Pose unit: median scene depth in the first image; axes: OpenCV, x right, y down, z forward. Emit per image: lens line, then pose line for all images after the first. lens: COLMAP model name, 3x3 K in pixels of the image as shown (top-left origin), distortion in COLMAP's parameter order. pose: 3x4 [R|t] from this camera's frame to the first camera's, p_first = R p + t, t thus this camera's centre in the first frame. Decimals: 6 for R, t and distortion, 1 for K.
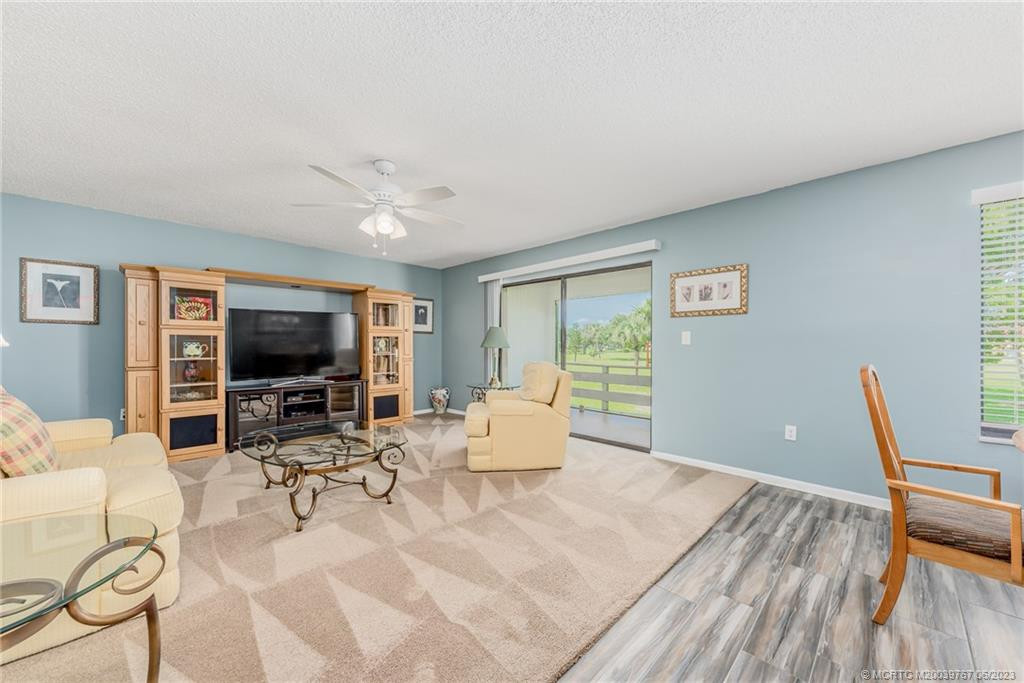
lens RADIAL K [[401.4, 0, 512.8], [0, 401.4, 346.6], [0, 0, 1]] dist [0.000566, -0.002187]
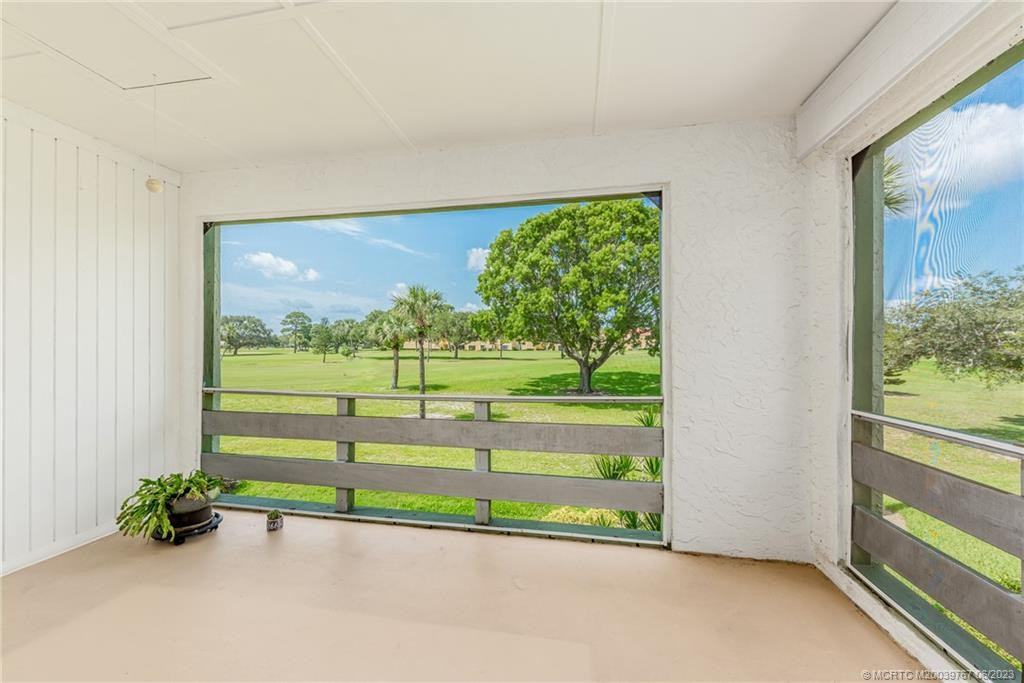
lens RADIAL K [[401.4, 0, 511.5], [0, 401.4, 344.2], [0, 0, 1]] dist [0.000566, -0.002187]
pose [[0.833689, 0.000476, 0.552233, 0.149986], [0.000503, 0.999999, -0.001621, 0.000894], [-0.552233, 0.001629, 0.833688, 0.590708]]
